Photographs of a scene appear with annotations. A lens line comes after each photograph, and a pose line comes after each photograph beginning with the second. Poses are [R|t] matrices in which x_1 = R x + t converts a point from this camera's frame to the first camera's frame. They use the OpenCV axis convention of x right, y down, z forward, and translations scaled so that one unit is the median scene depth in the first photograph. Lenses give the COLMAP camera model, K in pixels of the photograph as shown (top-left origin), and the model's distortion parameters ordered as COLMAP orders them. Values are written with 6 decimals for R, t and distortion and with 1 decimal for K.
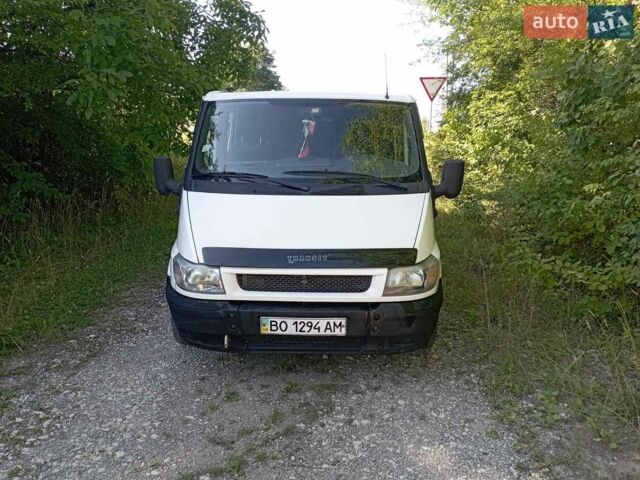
lens RADIAL K [[529.4, 0, 320.0], [0, 529.4, 240.0], [0, 0, 1]] dist [0.065855, -0.094851]
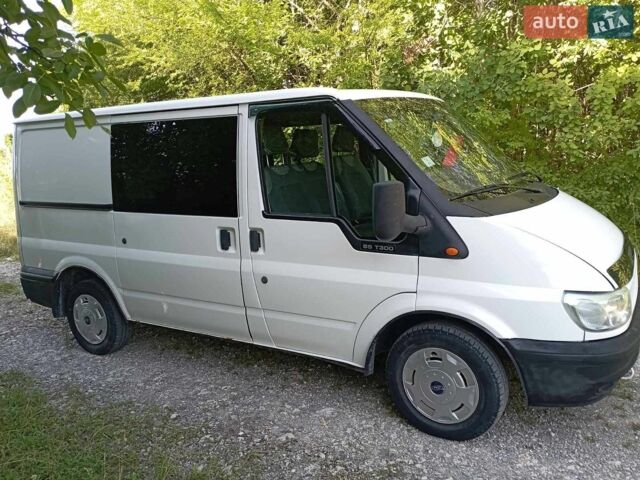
lens RADIAL K [[529.4, 0, 320.0], [0, 529.4, 240.0], [0, 0, 1]] dist [0.065855, -0.094851]
pose [[0.516846, -0.192379, 0.834182, -1.116932], [0.242414, 0.967429, 0.072912, -0.195320], [-0.821039, 0.164533, 0.546648, 0.920321]]
